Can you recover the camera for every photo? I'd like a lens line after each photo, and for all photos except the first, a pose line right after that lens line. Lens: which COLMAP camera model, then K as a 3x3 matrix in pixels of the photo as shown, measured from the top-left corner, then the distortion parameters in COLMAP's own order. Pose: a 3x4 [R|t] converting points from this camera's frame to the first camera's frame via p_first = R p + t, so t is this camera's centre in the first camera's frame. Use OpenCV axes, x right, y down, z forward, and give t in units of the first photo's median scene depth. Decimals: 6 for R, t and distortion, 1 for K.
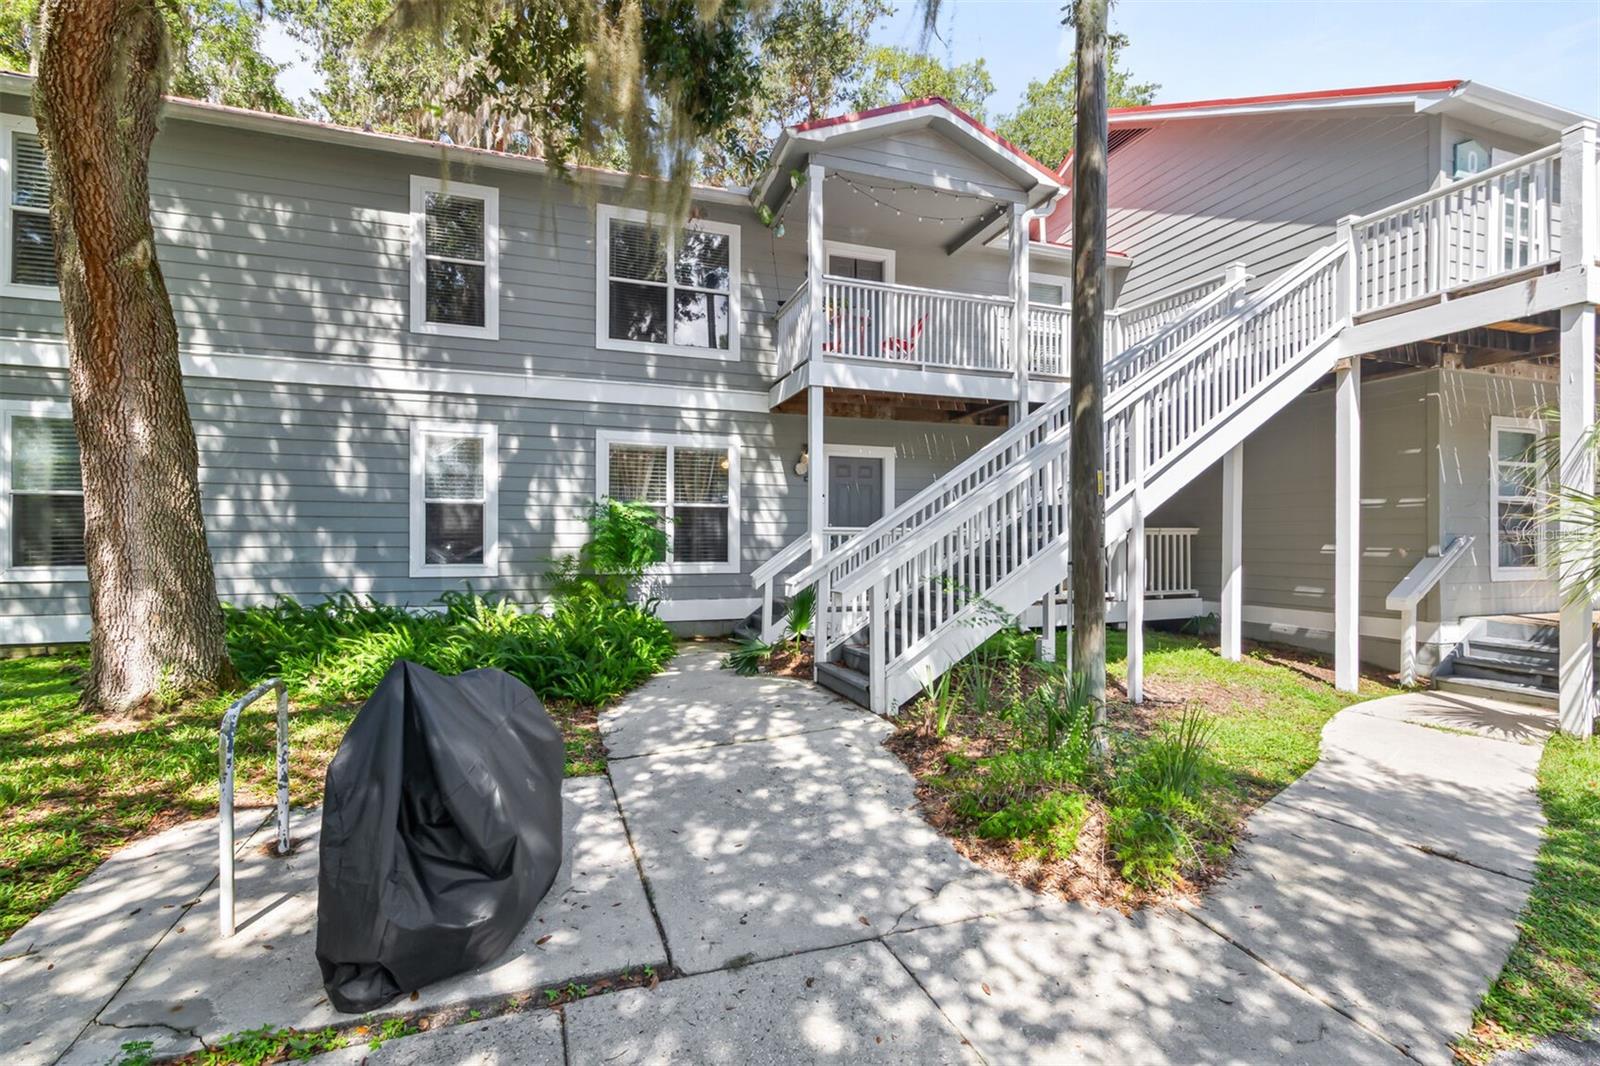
lens RADIAL K [[744.9, 0, 807.2], [0, 744.9, 538.3], [0, 0, 1]] dist [0.003288, 0.000530]
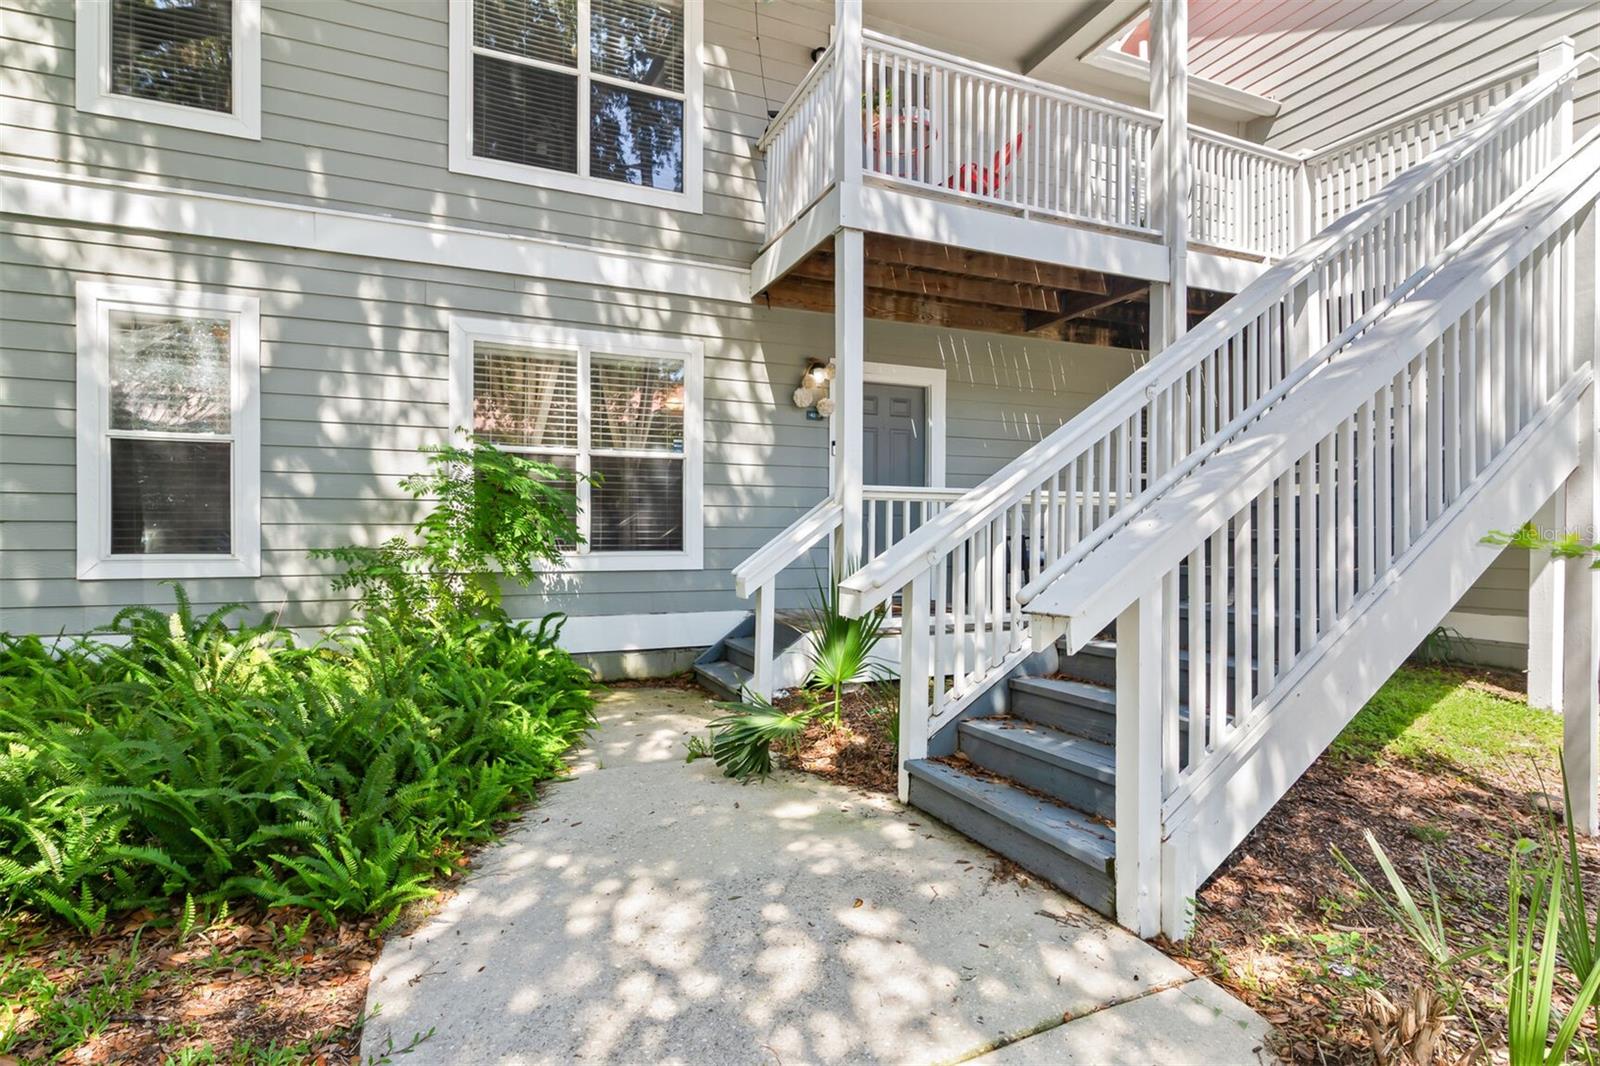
lens RADIAL K [[814.7, 0, 793.5], [0, 814.7, 533.1], [0, 0, 1]] dist [0.018932, 0.000341]
pose [[0.997857, -0.000208, 0.065432, -0.065739], [0.000701, 0.999972, -0.007505, 0.024230], [-0.065428, 0.007535, 0.997829, 0.375584]]
